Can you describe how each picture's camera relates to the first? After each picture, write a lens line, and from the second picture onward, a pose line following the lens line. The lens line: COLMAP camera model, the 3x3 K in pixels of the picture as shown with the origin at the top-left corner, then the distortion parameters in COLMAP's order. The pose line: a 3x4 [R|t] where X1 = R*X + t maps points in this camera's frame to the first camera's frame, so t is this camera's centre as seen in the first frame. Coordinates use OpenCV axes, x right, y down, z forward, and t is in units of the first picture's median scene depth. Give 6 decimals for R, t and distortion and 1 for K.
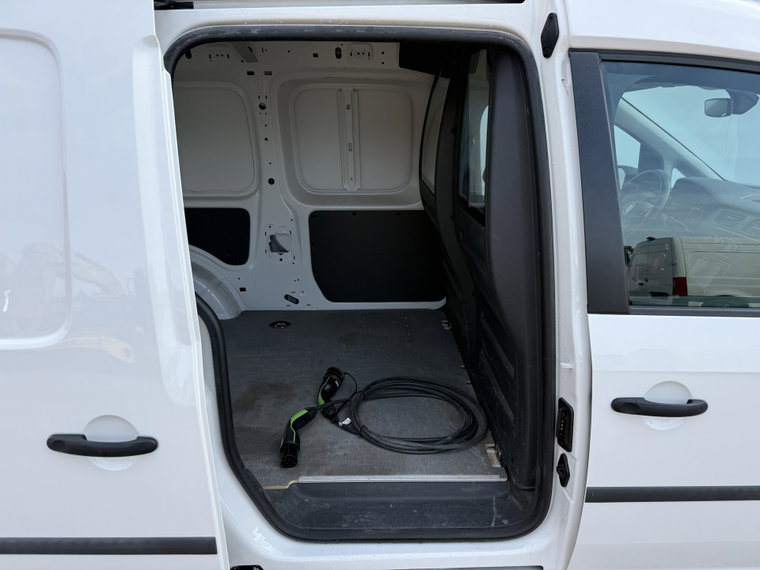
lens RADIAL K [[546.0, 0, 378.9], [0, 546.0, 285.0], [0, 0, 1]] dist [-0.021085, -0.023931]
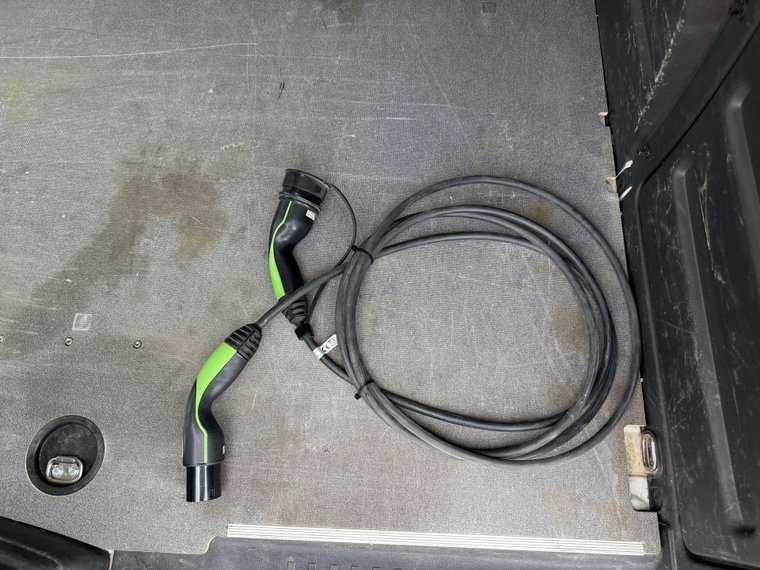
lens RADIAL K [[546.0, 0, 381.1], [0, 546.0, 285.2], [0, 0, 1]] dist [-0.021085, -0.023931]
pose [[0.998251, 0.054222, -0.023573, -0.009074], [-0.013927, 0.603122, 0.797527, -0.141466], [0.057461, -0.795804, 0.602822, 0.762746]]
